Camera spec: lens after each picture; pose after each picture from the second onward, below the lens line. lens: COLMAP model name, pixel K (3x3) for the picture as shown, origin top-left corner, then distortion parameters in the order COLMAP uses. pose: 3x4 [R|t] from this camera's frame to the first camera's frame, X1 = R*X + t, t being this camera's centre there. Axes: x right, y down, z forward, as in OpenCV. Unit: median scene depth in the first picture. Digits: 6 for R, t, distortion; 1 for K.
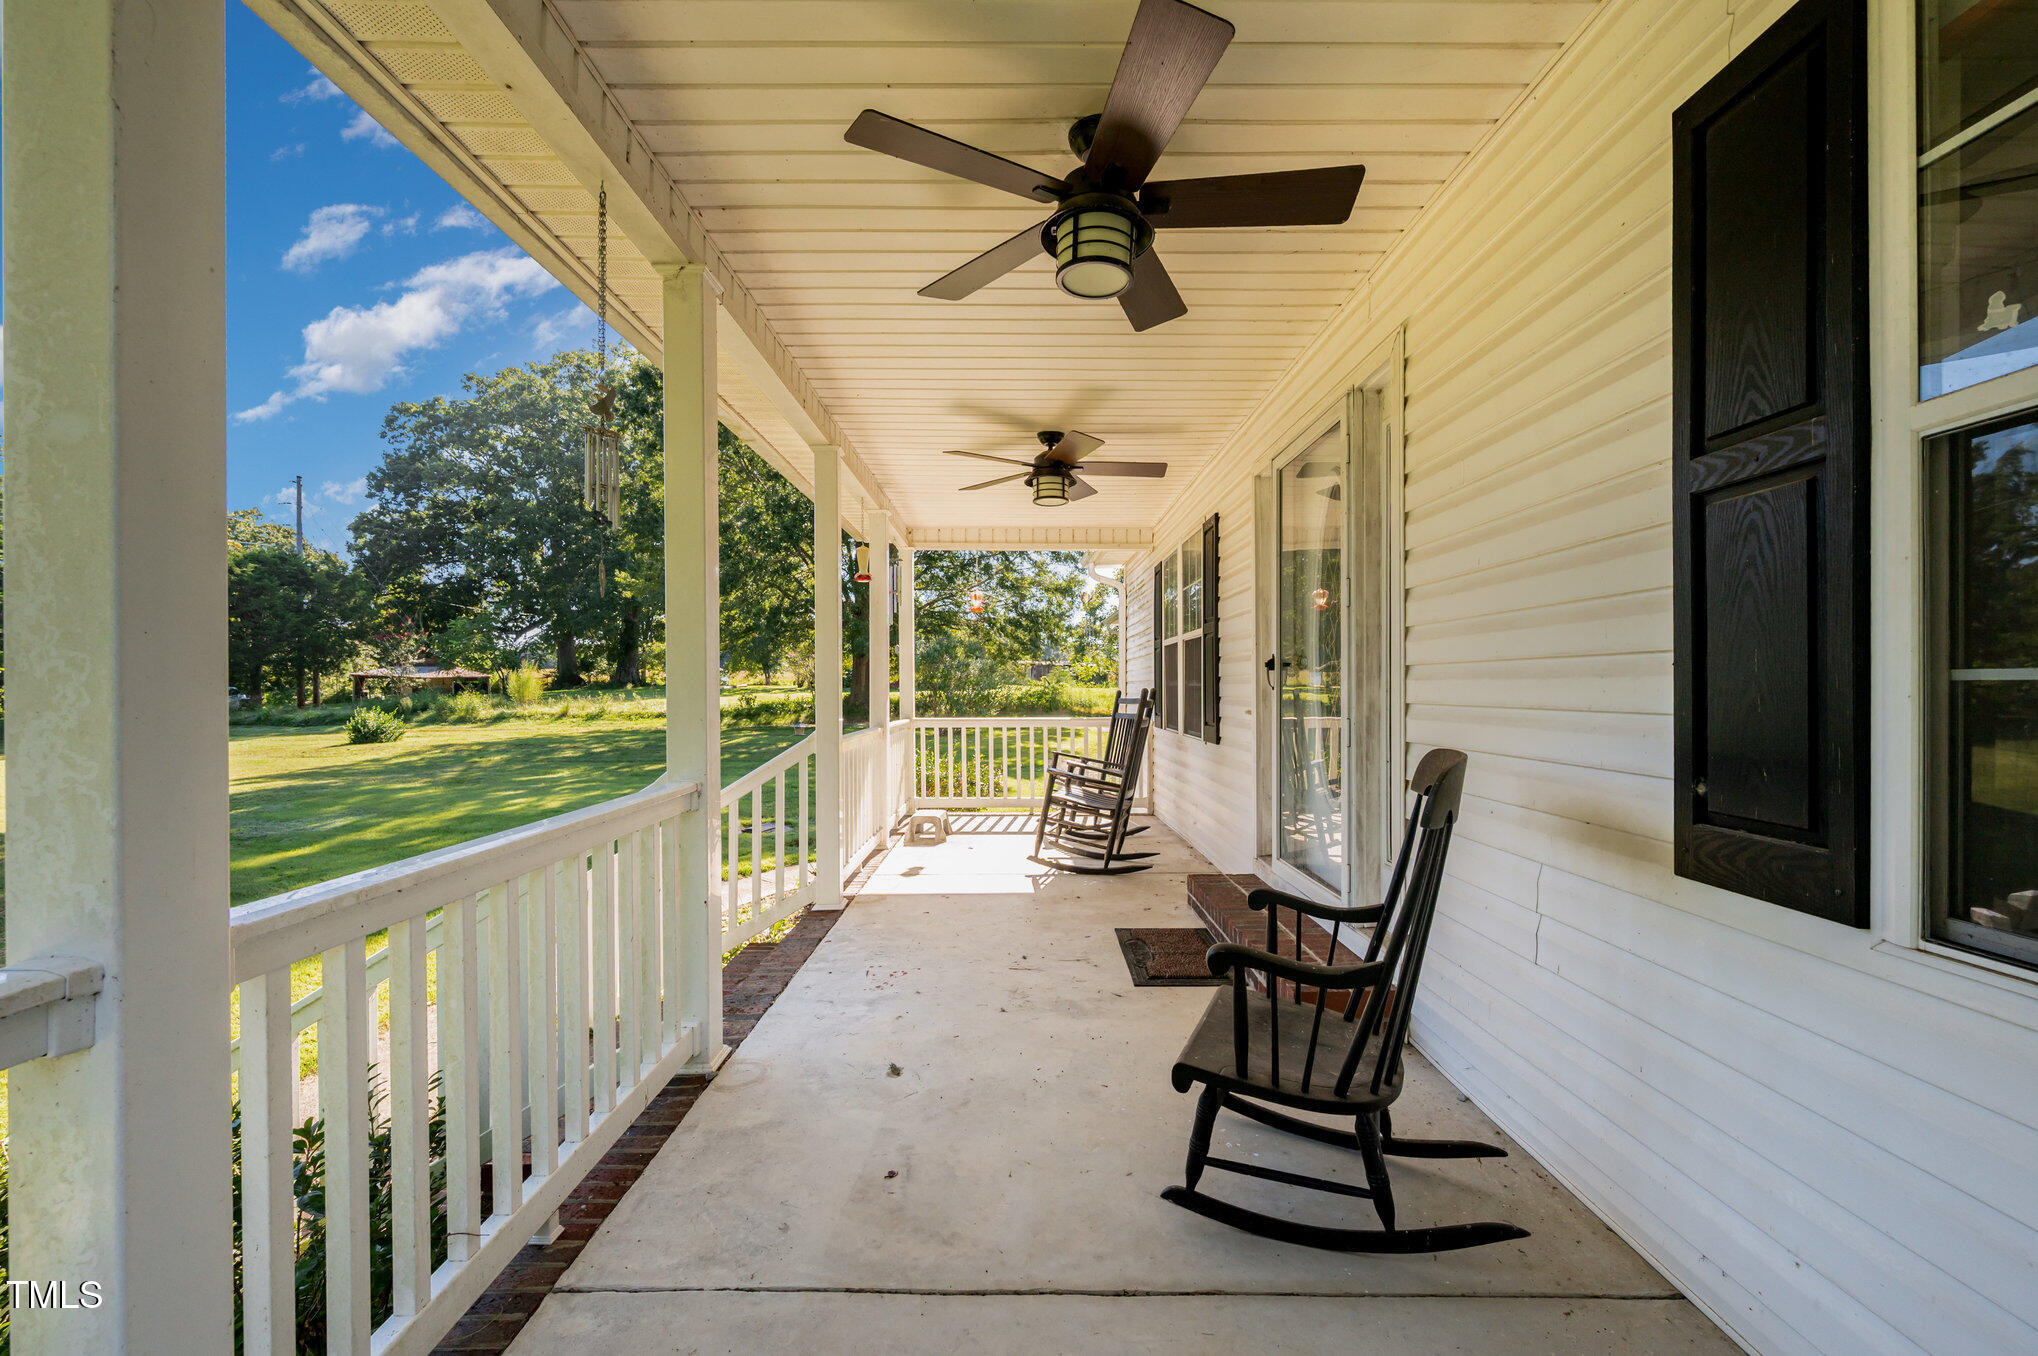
lens RADIAL K [[803.1, 0, 1018.8], [0, 803.1, 682.5], [0, 0, 1]] dist [-0.000629, -0.000132]
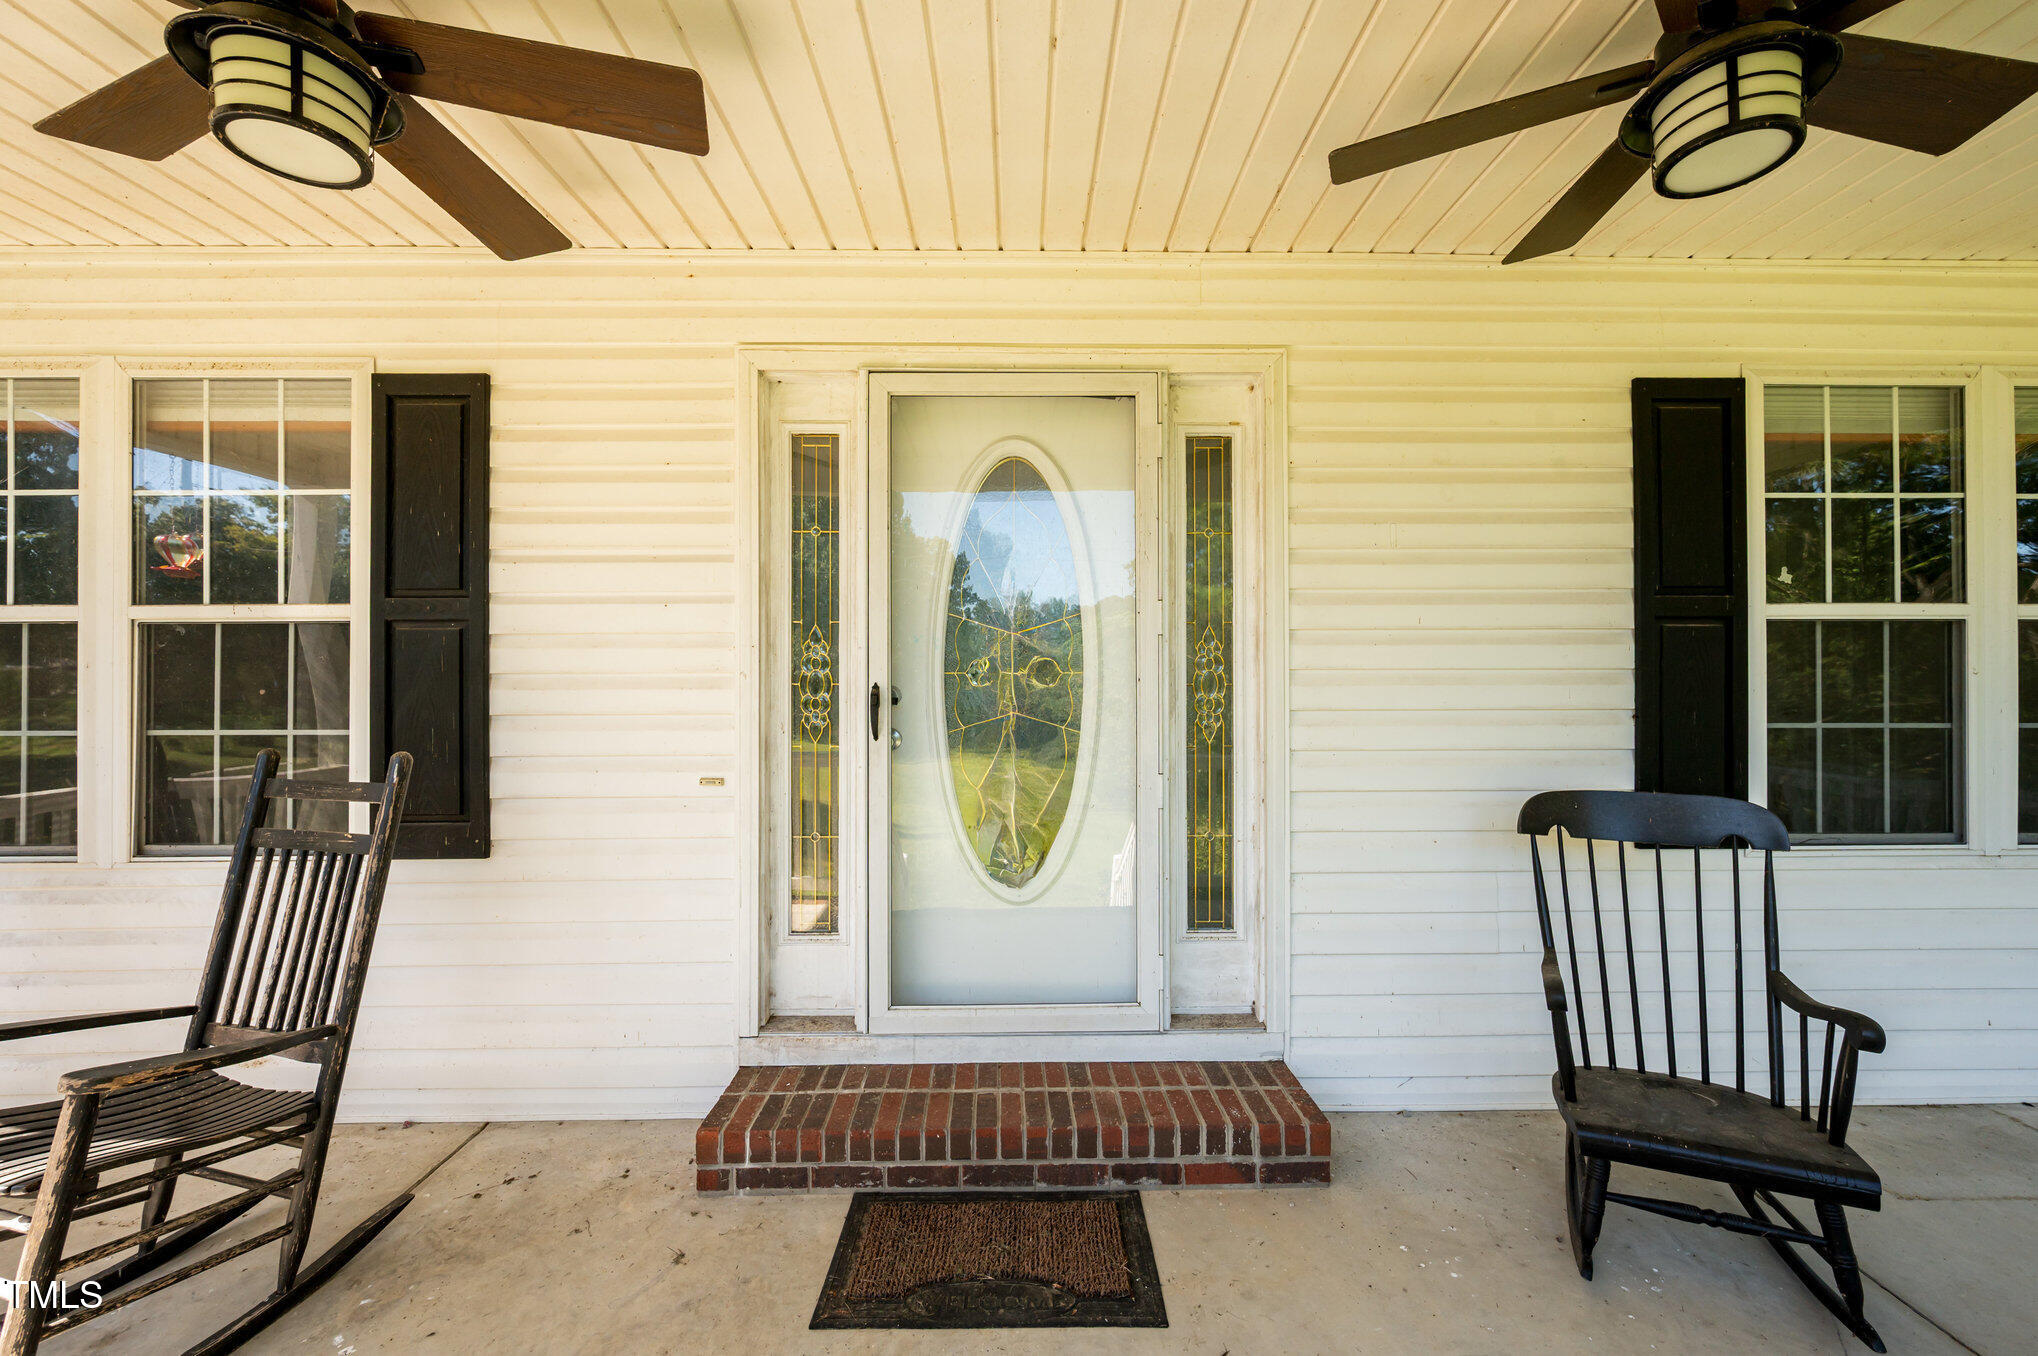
lens RADIAL K [[803.1, 0, 1023.8], [0, 803.1, 685.5], [0, 0, 1]] dist [-0.000629, -0.000132]
pose [[-0.017304, 0.010256, 0.999798, -0.756359], [-0.001762, 0.999946, -0.010288, -0.067230], [-0.999849, -0.001939, -0.017285, 2.202230]]
